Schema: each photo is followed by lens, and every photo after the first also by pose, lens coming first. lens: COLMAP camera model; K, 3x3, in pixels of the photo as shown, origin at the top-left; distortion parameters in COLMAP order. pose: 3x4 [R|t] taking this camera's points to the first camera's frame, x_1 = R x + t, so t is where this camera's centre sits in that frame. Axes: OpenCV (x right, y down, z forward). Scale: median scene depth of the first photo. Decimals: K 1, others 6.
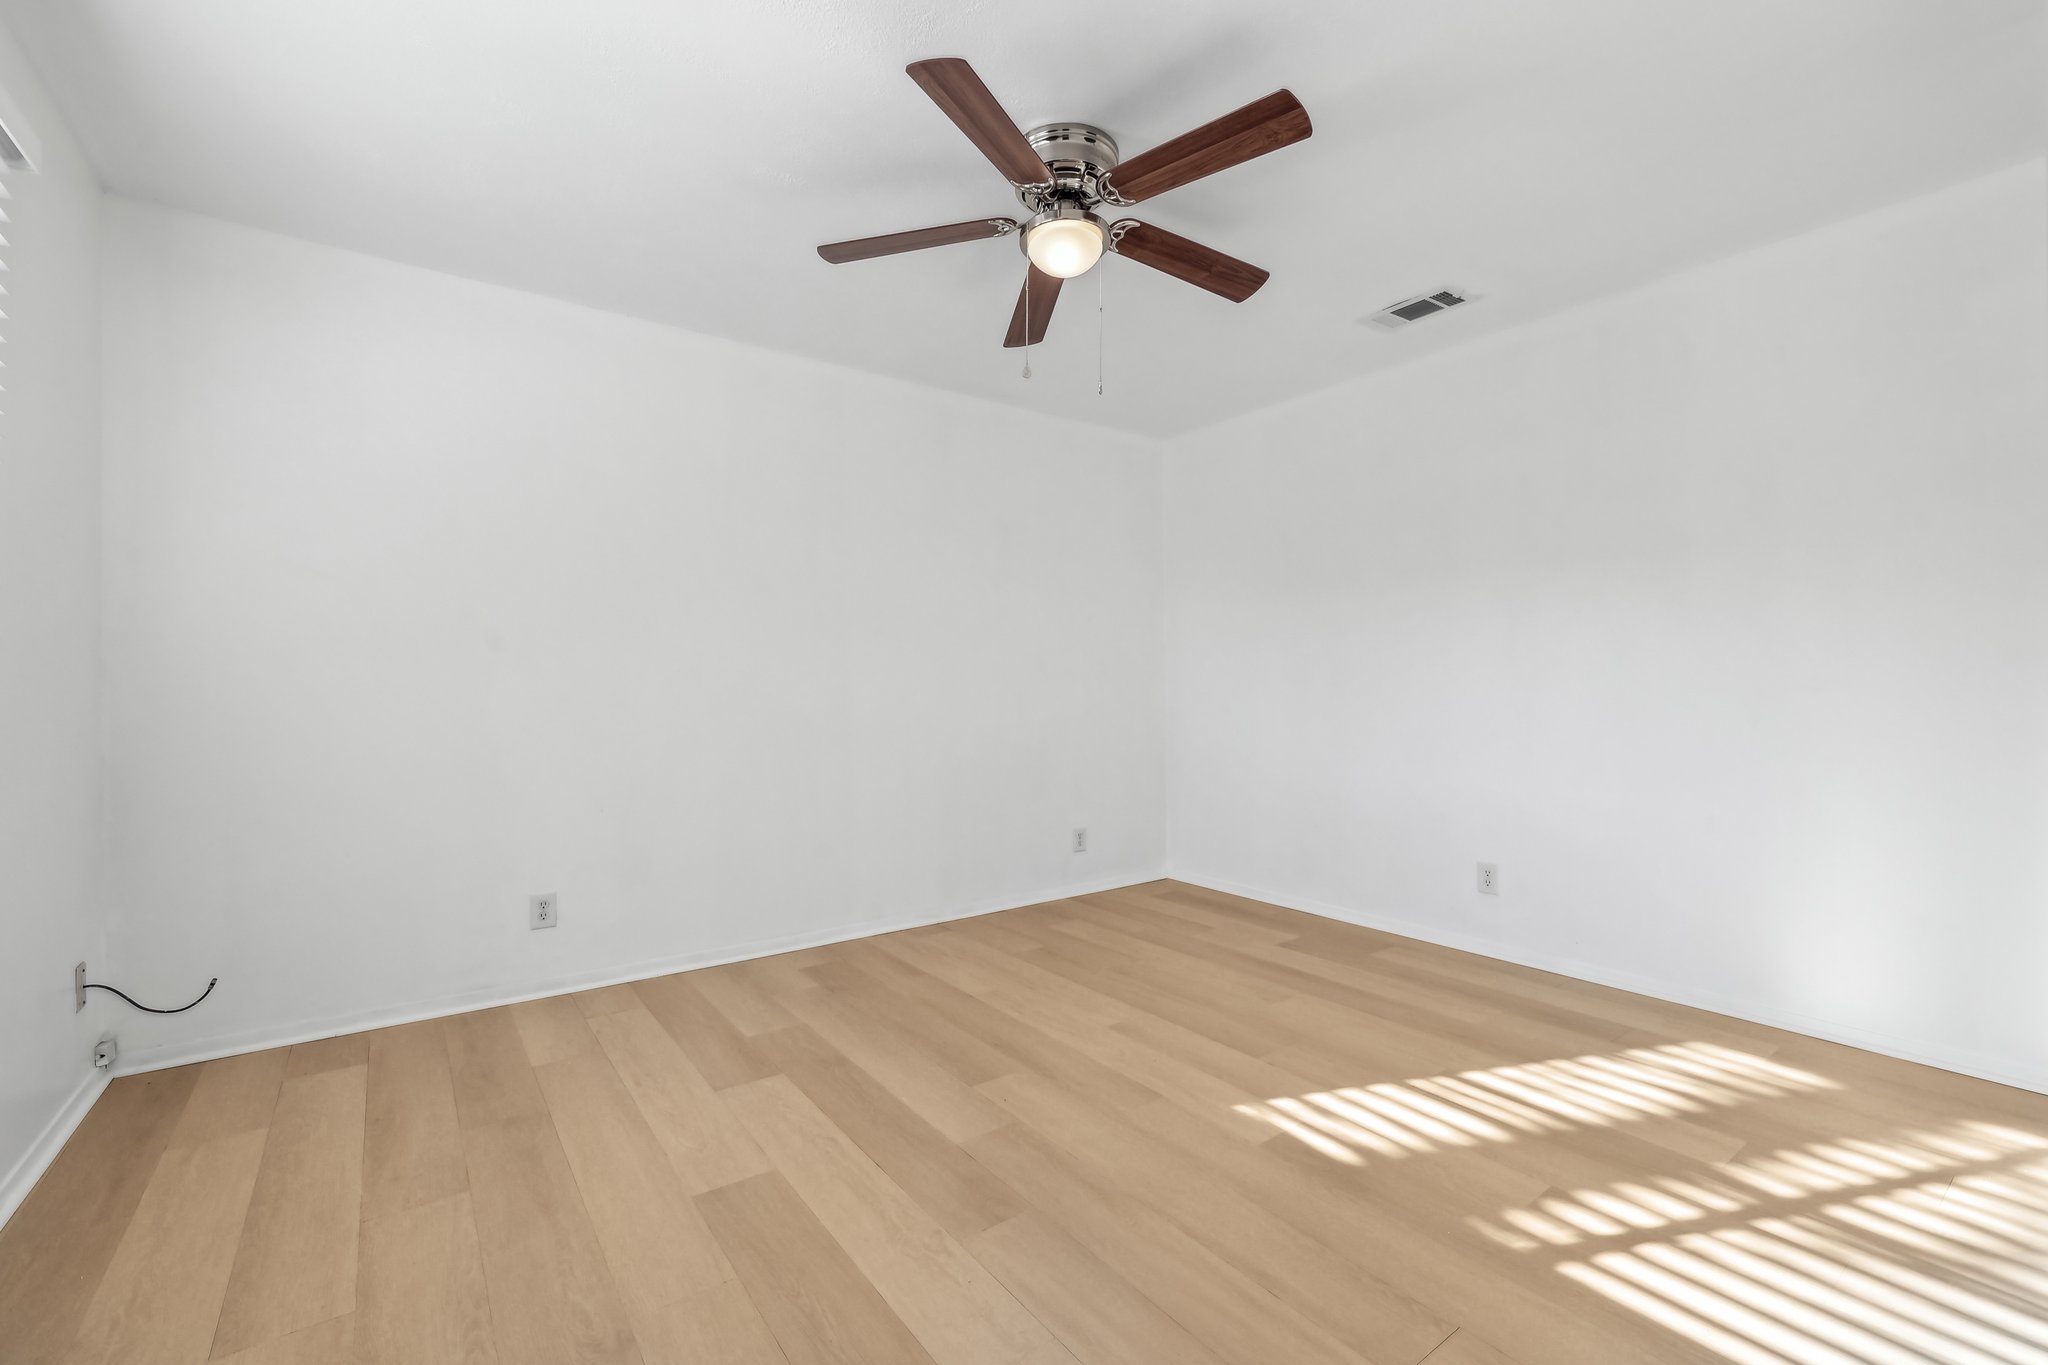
lens RADIAL K [[866.9, 0, 1024.0], [0, 866.9, 682.5], [0, 0, 1]] dist [0.000606, 0.000040]
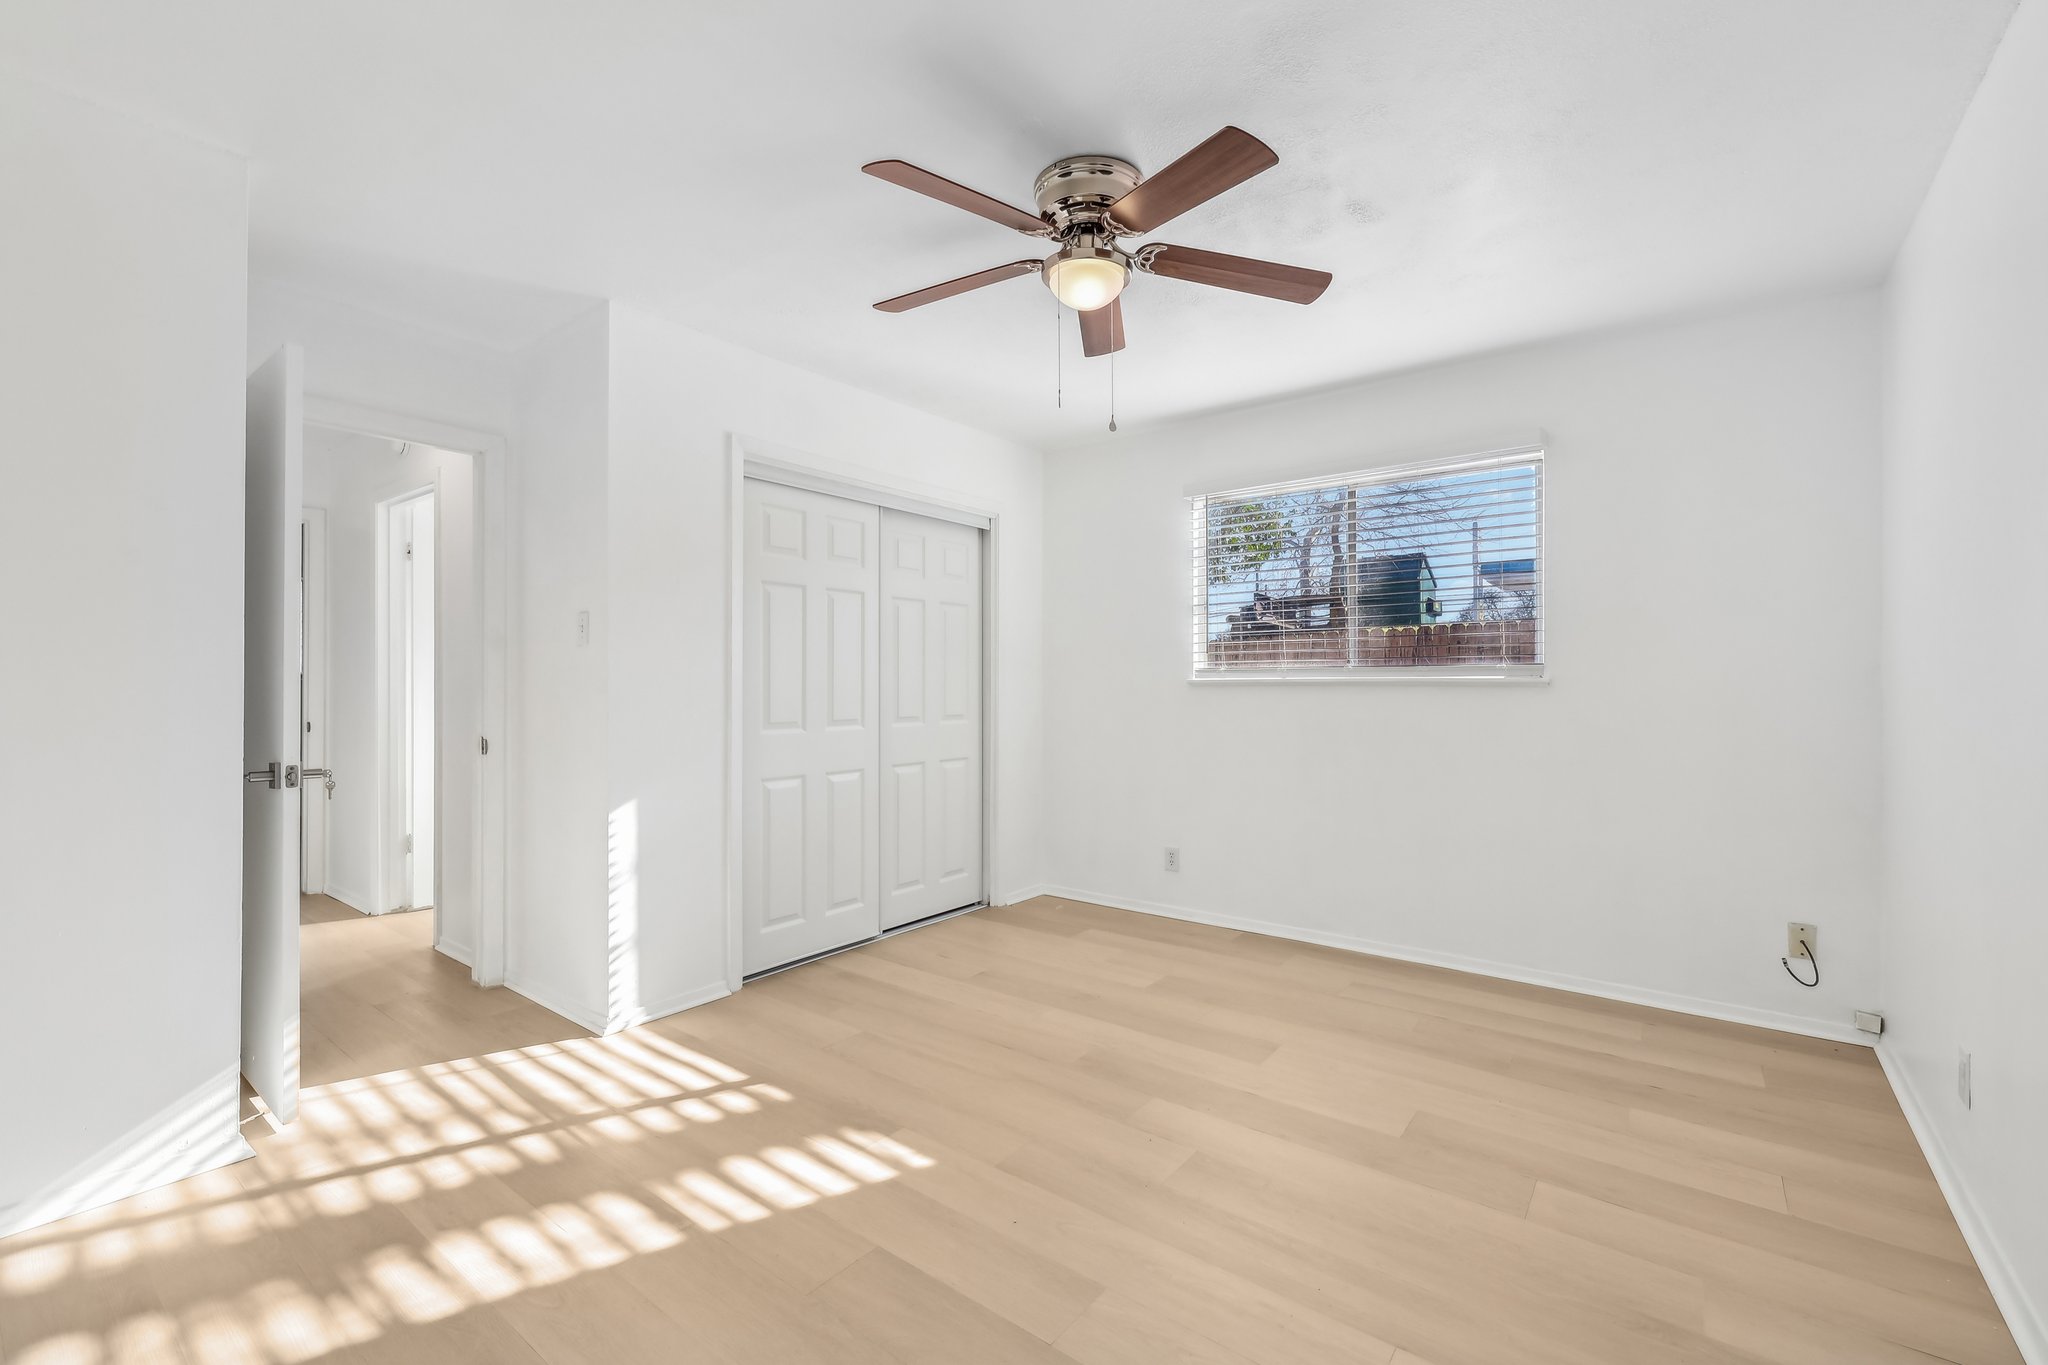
lens RADIAL K [[869.0, 0, 1026.3], [0, 869.0, 681.7], [0, 0, 1]] dist [-0.000621, 0.000130]
pose [[-0.961224, 0.007593, -0.275665, 0.346717], [0.008253, 0.999965, -0.001232, -0.039075], [0.275646, -0.003460, -0.961253, 1.730403]]
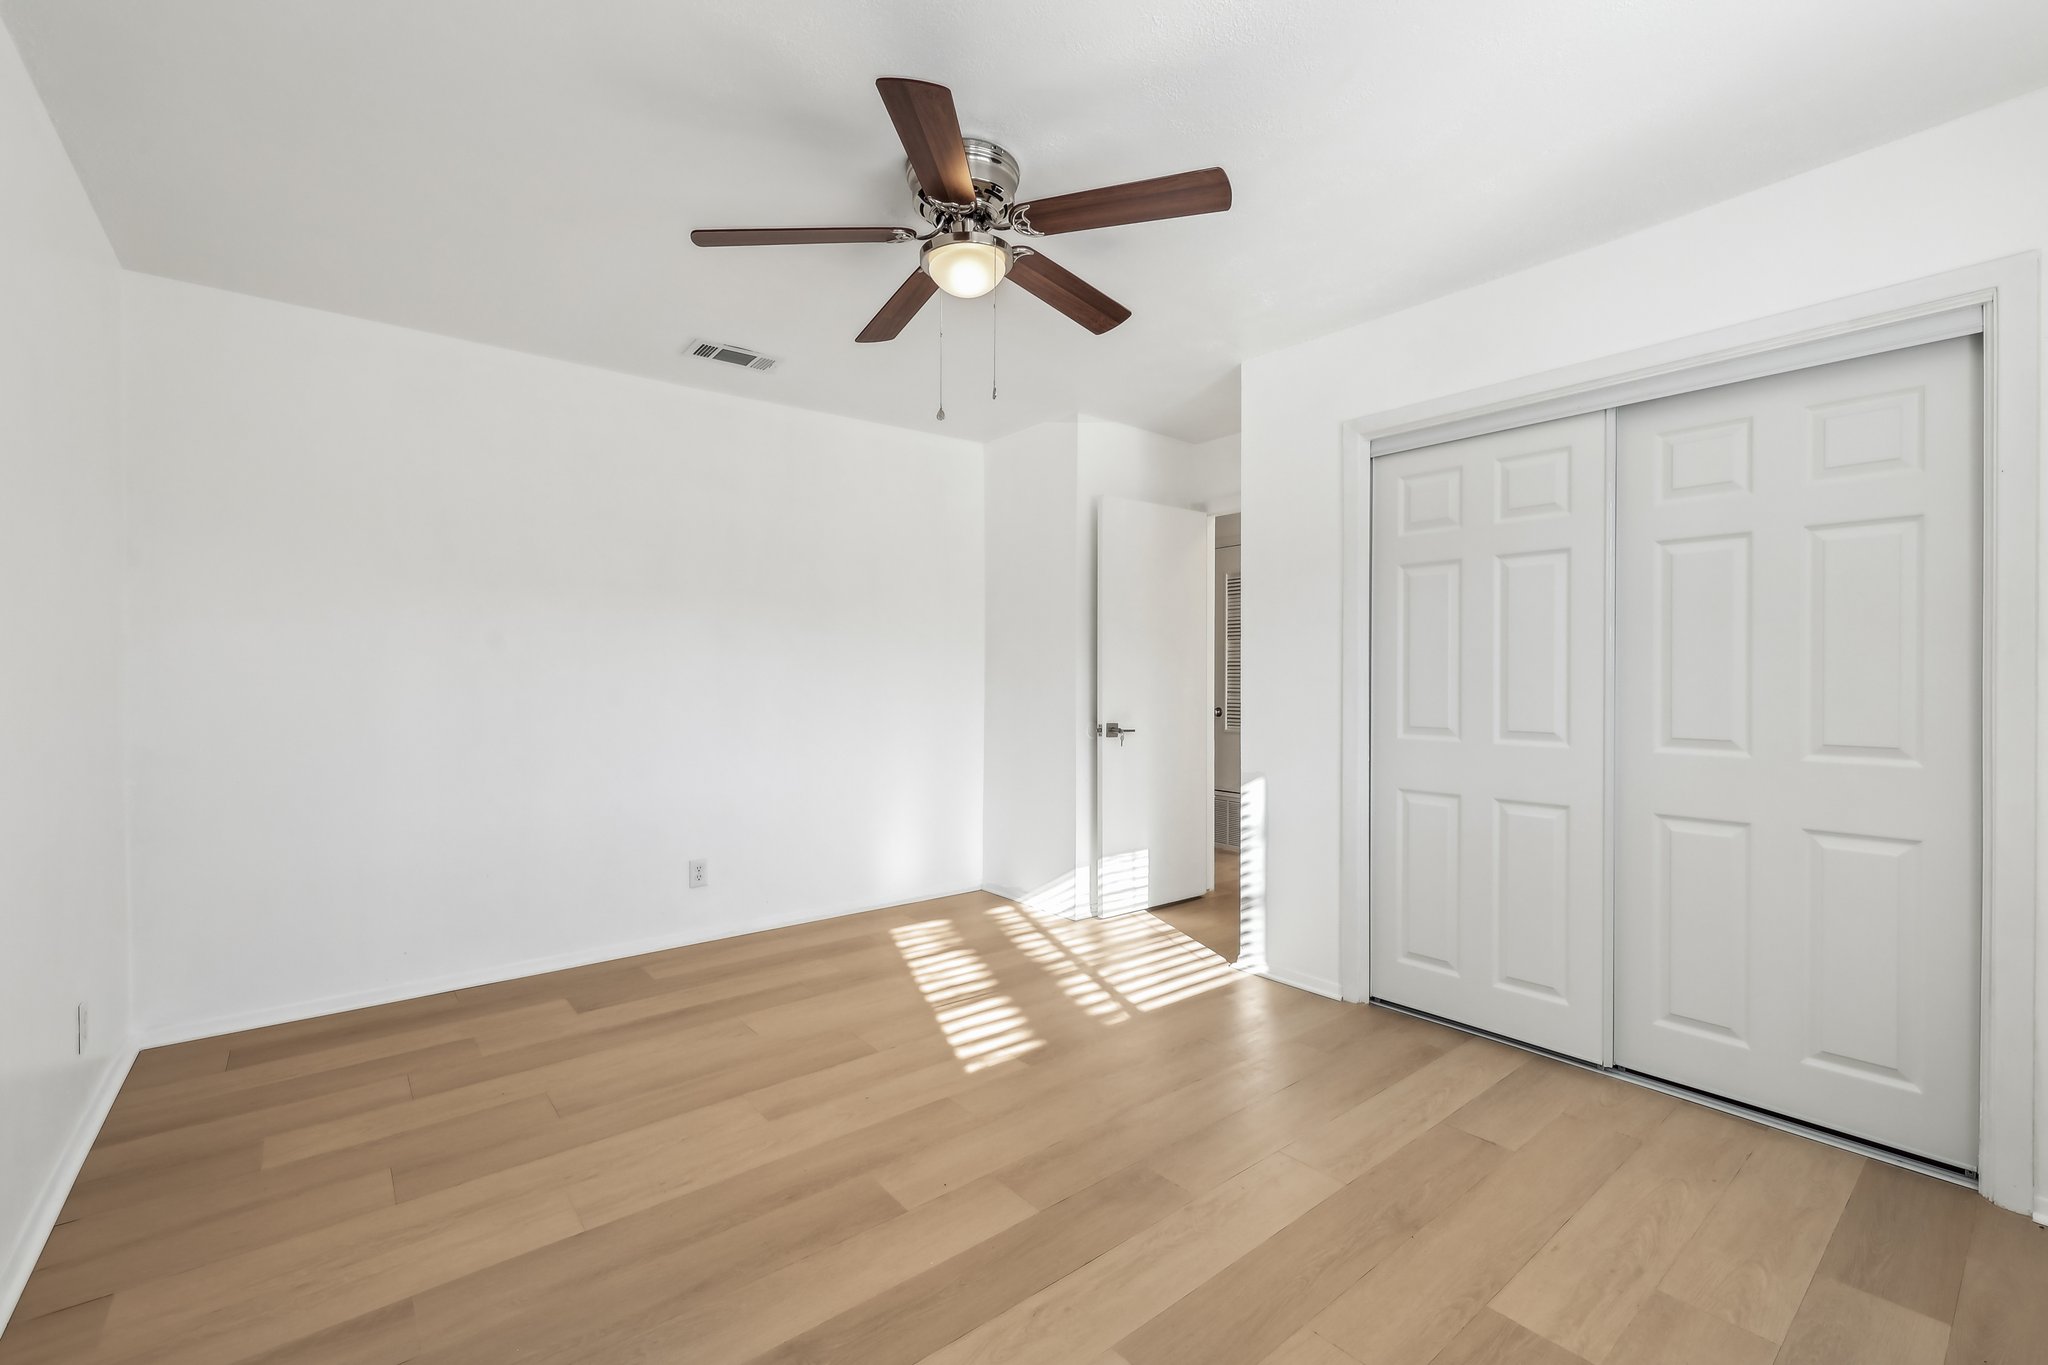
lens RADIAL K [[878.4, 0, 1021.1], [0, 878.4, 680.0], [0, 0, 1]] dist [0.001967, 0.000269]
pose [[-0.047882, -0.001014, 0.998852, -0.841306], [-0.005735, 0.999983, 0.000740, -0.037280], [-0.998837, -0.005693, -0.047887, 0.874001]]
